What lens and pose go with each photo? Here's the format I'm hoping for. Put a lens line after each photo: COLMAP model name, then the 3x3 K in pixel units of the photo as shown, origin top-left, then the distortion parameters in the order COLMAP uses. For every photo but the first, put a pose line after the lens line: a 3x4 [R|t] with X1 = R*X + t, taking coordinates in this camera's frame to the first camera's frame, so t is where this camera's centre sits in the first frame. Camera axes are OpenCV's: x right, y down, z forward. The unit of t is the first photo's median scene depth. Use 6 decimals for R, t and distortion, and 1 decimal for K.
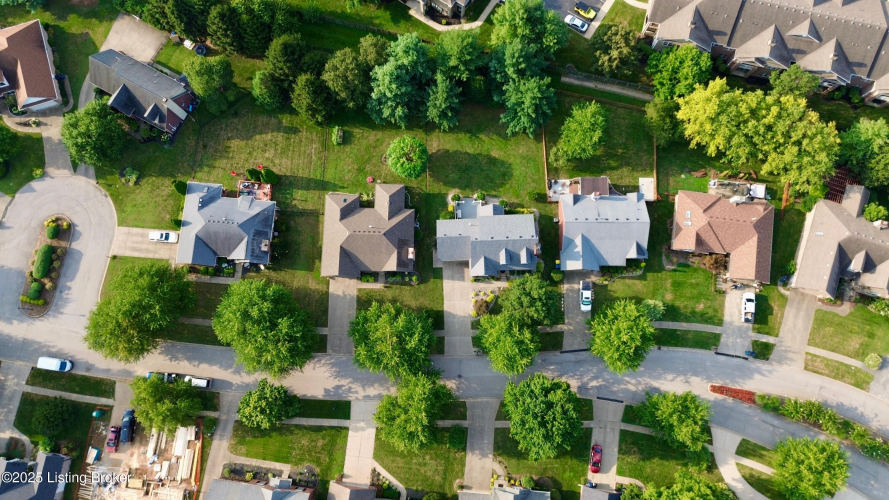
lens RADIAL K [[635.1, 0, 442.4], [0, 635.1, 251.2], [0, 0, 1]] dist [0.033099, -0.043362]
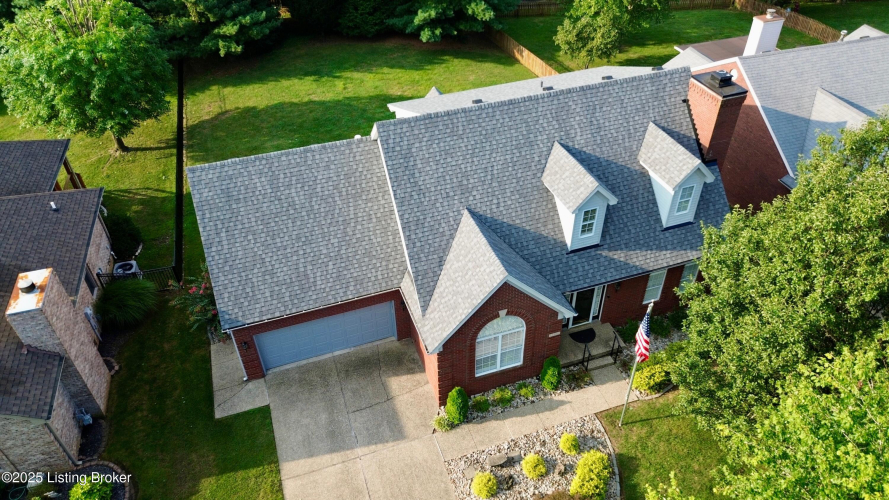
lens RADIAL K [[635.1, 0, 443.1], [0, 635.1, 246.1], [0, 0, 1]] dist [0.033099, -0.043362]
pose [[0.955789, -0.182222, 0.230788, 0.014156], [0.290584, 0.705523, -0.646374, 0.126876], [-0.045042, 0.684860, 0.727281, 0.848484]]
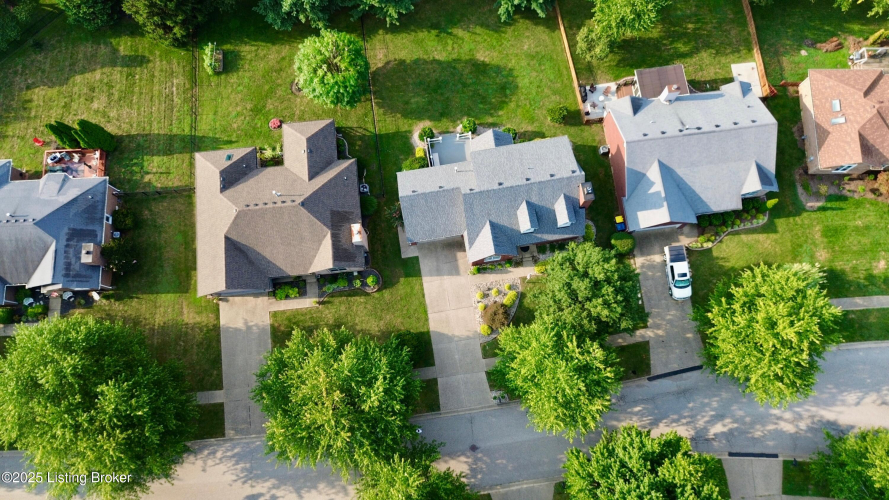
lens RADIAL K [[635.1, 0, 444.2], [0, 635.1, 251.8], [0, 0, 1]] dist [0.033099, -0.043362]
pose [[0.991709, -0.125846, 0.025982, 0.009131], [0.127355, 0.989507, -0.068243, 0.064425], [-0.017122, 0.070986, 0.997330, 0.441882]]
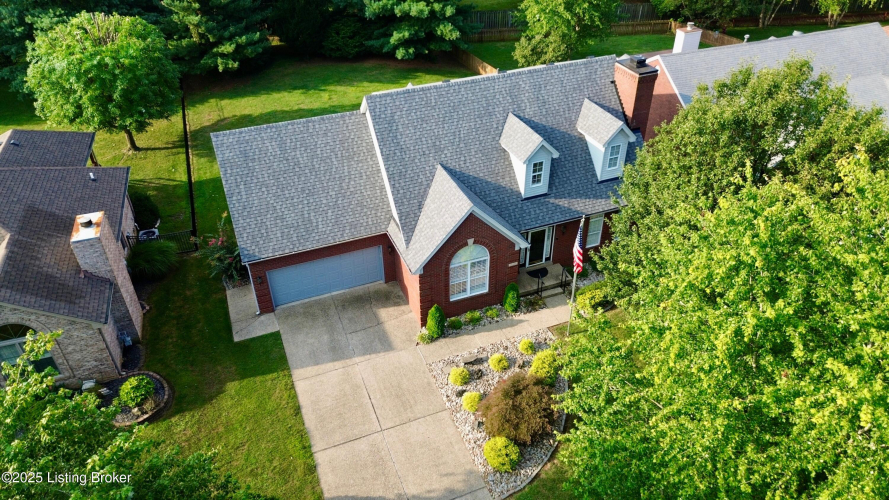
lens RADIAL K [[635.1, 0, 443.8], [0, 635.1, 248.0], [0, 0, 1]] dist [0.033099, -0.043362]
pose [[0.941102, -0.187305, 0.281501, -0.002834], [0.333345, 0.653407, -0.679662, 0.176031], [-0.056631, 0.733469, 0.677360, 0.842088]]
